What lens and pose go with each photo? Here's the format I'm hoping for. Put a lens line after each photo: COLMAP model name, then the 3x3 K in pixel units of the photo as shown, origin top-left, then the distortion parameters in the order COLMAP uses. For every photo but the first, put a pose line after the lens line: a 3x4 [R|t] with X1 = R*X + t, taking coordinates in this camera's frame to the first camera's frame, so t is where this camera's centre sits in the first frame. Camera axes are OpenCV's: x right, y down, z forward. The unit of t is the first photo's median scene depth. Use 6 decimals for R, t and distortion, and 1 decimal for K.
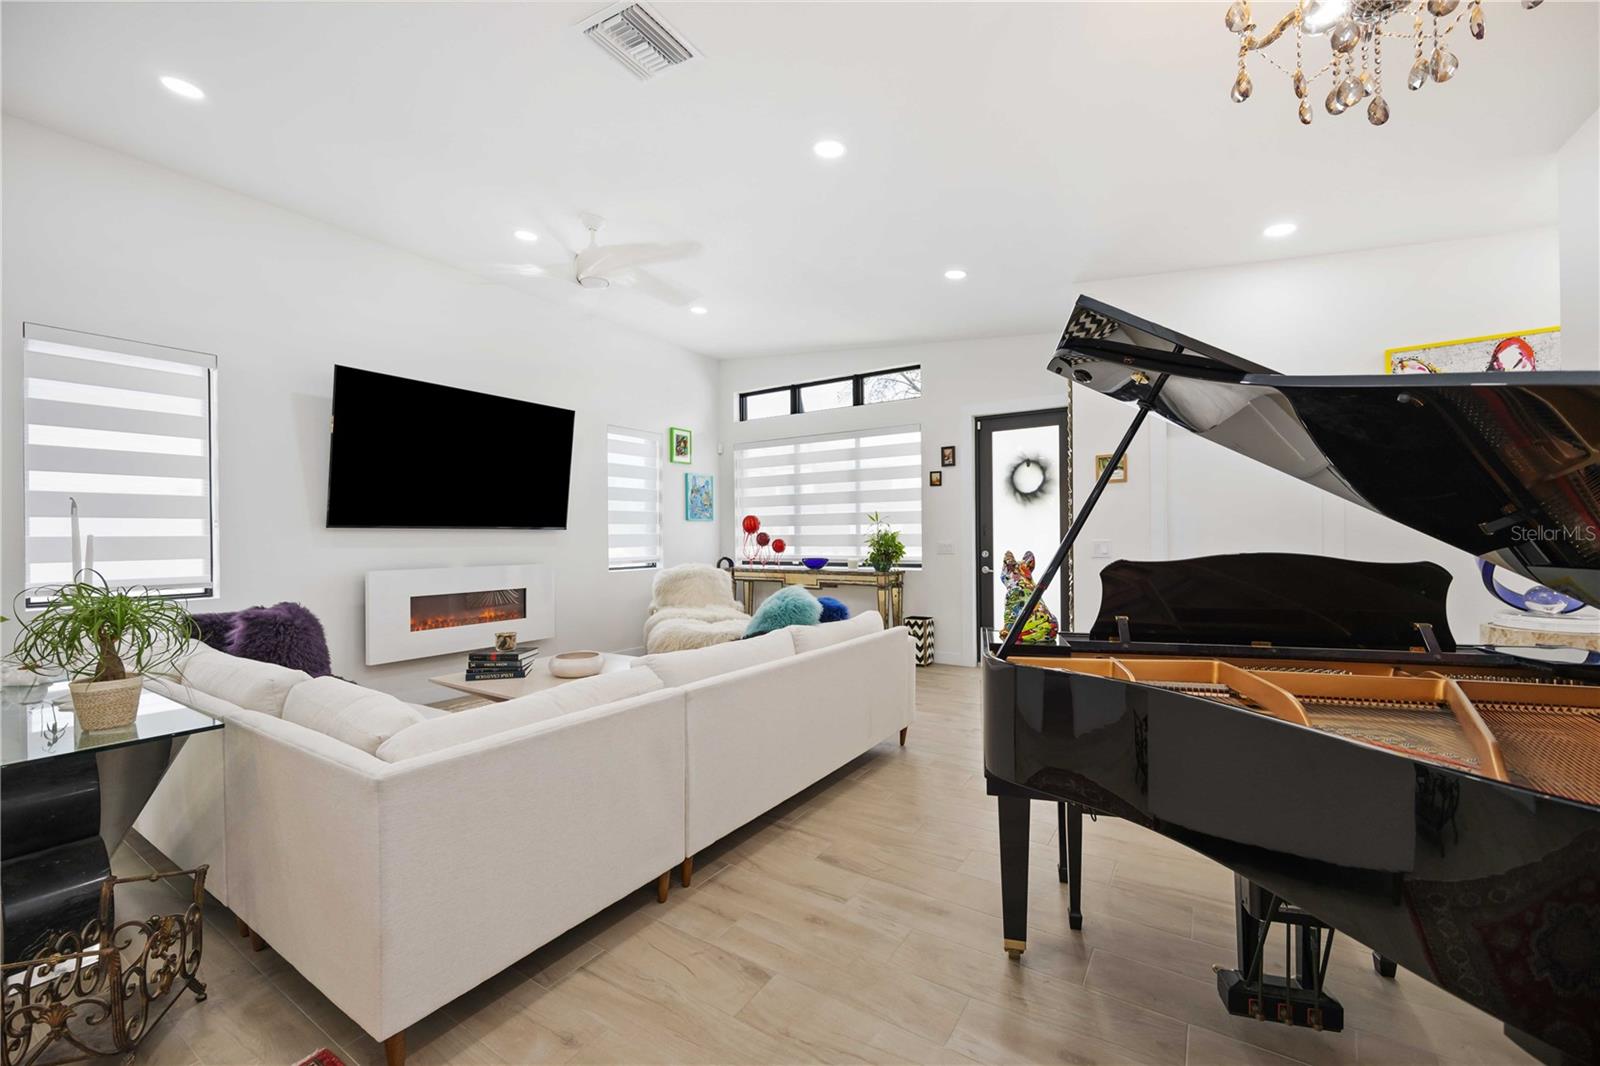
lens RADIAL K [[641.8, 0, 792.7], [0, 641.8, 537.2], [0, 0, 1]] dist [-0.011801, 0.000010]
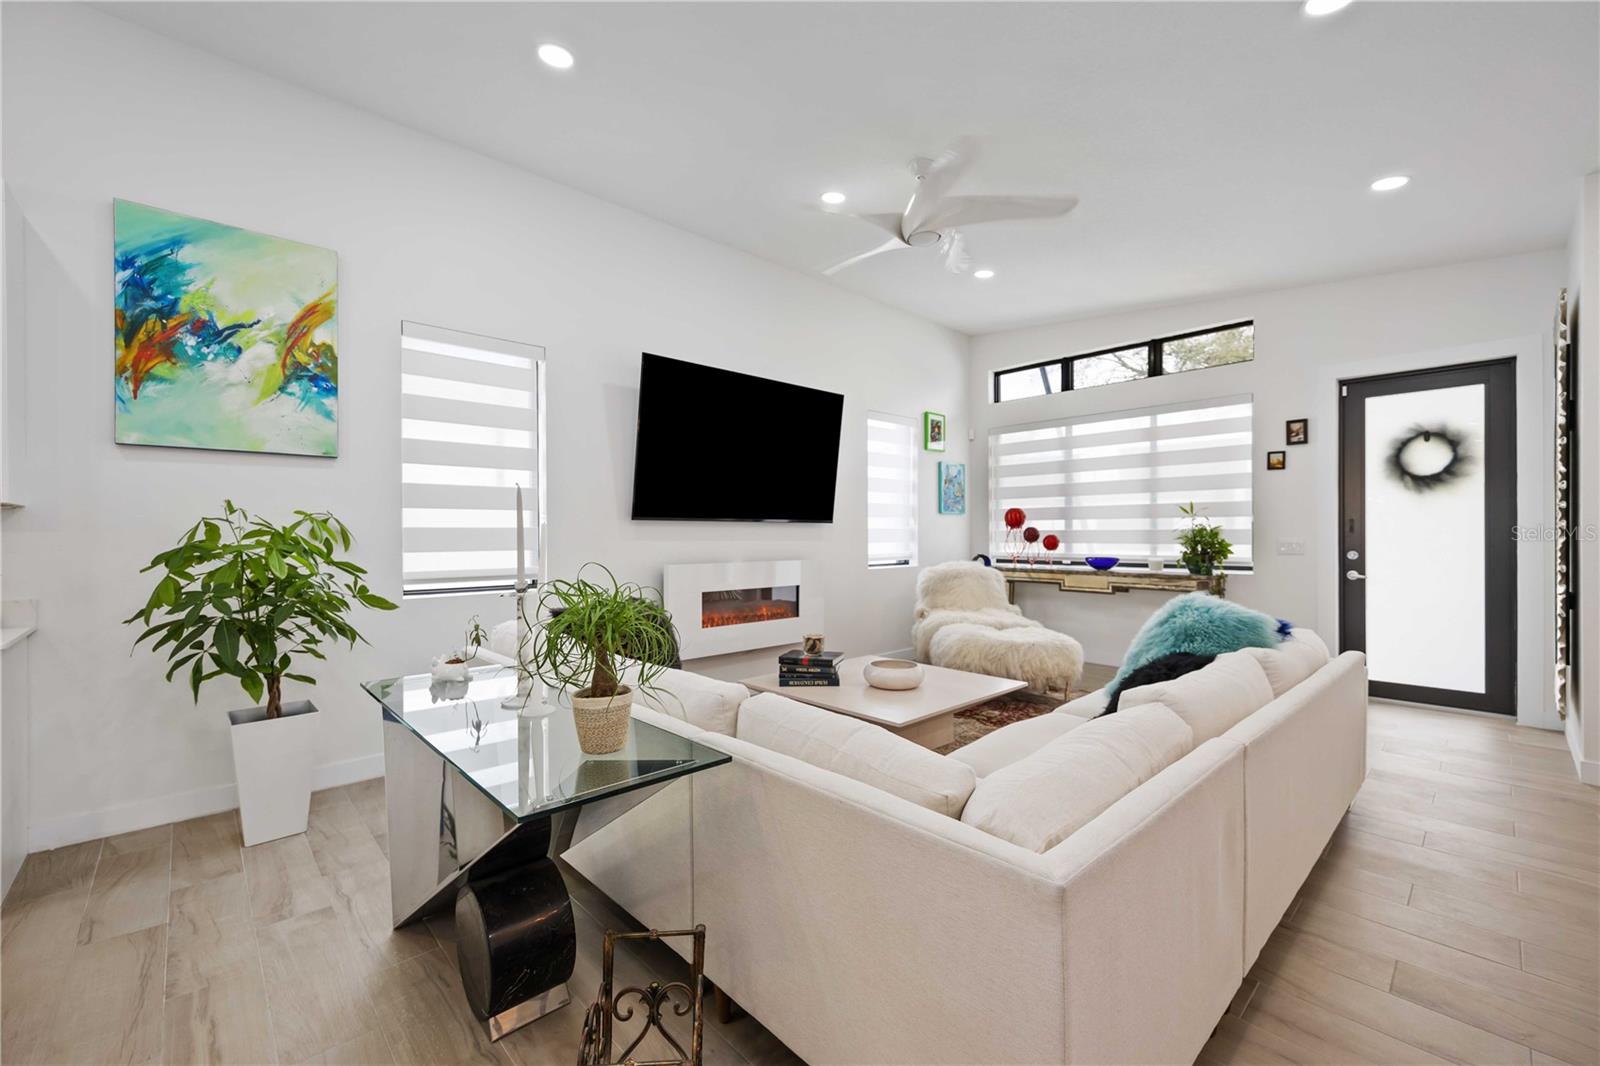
lens RADIAL K [[649.5, 0, 784.9], [0, 649.5, 535.0], [0, 0, 1]] dist [0.001404, 0.000272]
pose [[0.969230, 0.006073, -0.246083, -0.170026], [-0.005410, 0.999980, 0.003368, 0.002448], [0.246099, -0.001933, 0.969243, 0.059794]]
